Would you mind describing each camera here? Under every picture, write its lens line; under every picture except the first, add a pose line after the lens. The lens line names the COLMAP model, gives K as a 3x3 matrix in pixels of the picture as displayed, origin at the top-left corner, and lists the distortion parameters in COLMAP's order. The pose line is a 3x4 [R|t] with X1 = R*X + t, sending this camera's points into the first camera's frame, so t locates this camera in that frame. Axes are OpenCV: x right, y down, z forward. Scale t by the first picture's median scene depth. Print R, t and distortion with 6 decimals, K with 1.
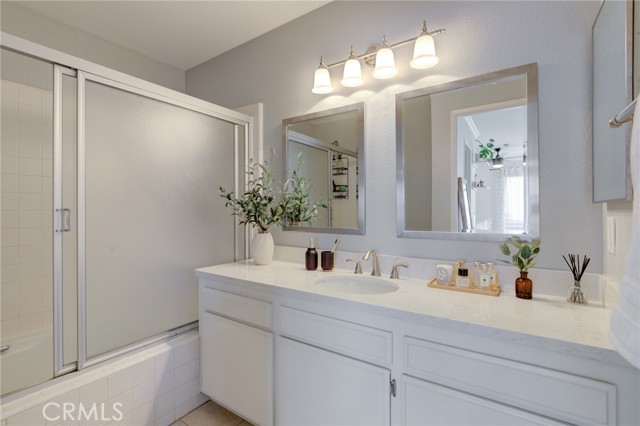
lens RADIAL K [[307.8, 0, 319.9], [0, 307.8, 209.0], [0, 0, 1]] dist [-0.013562, 0.005125]
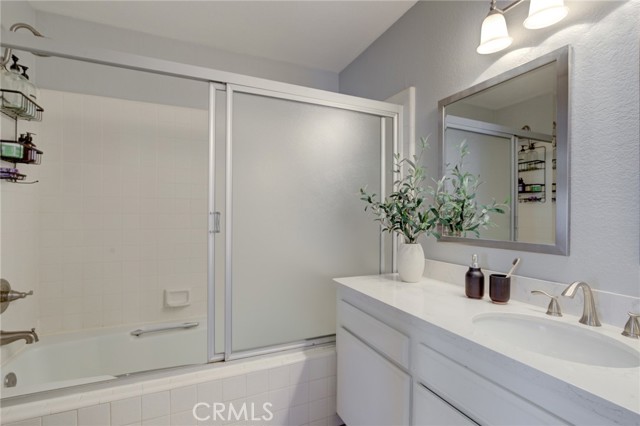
lens RADIAL K [[307.8, 0, 315.7], [0, 307.8, 216.7], [0, 0, 1]] dist [-0.013562, 0.005125]
pose [[0.844780, 0.010334, -0.535014, 0.042234], [-0.008650, 0.999947, 0.005656, 0.005162], [0.535044, -0.000151, 0.844824, 0.188872]]
